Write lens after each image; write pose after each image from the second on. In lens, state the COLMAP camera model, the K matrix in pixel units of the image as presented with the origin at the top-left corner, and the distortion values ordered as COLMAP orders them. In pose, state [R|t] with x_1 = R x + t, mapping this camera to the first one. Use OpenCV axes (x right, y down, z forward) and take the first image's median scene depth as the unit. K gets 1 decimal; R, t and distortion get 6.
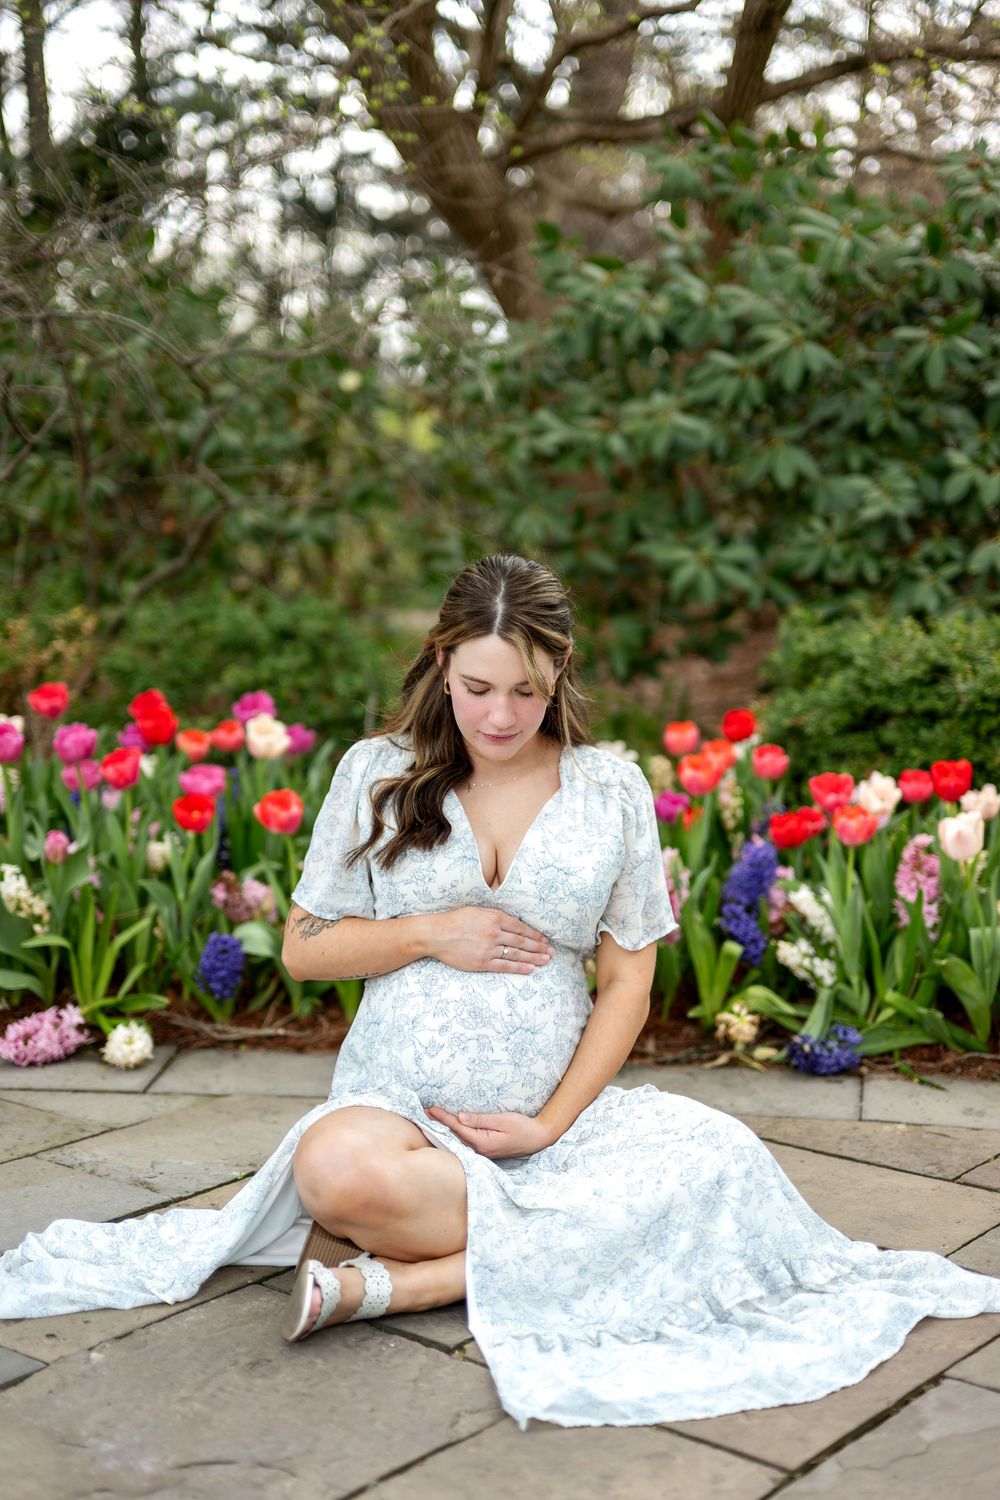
lens RADIAL K [[2156.2, 0, 528.6], [0, 2156.2, 749.0], [0, 0, 1]] dist [-0.012040, 0.032614]
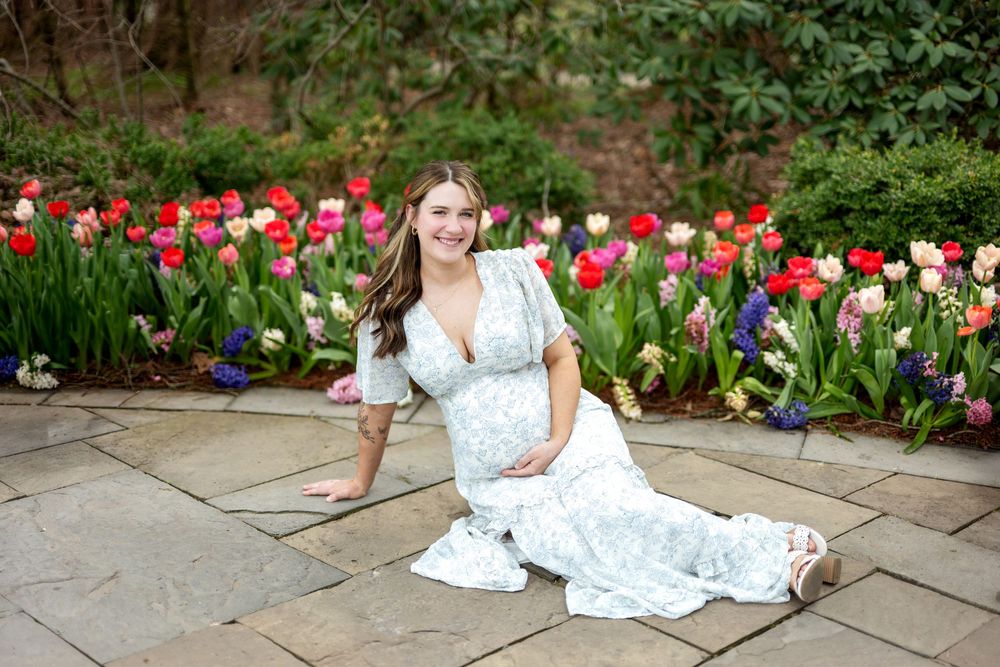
lens RADIAL K [[1433.2, 0, 500.0], [0, 1433.2, 333.5], [0, 0, 1]] dist [-0.025319, 0.045608]
pose [[0.991954, 0.040540, -0.119935, 0.041049], [-0.024102, 0.990489, 0.135461, -0.077633], [0.124286, -0.131481, 0.983497, -0.170134]]
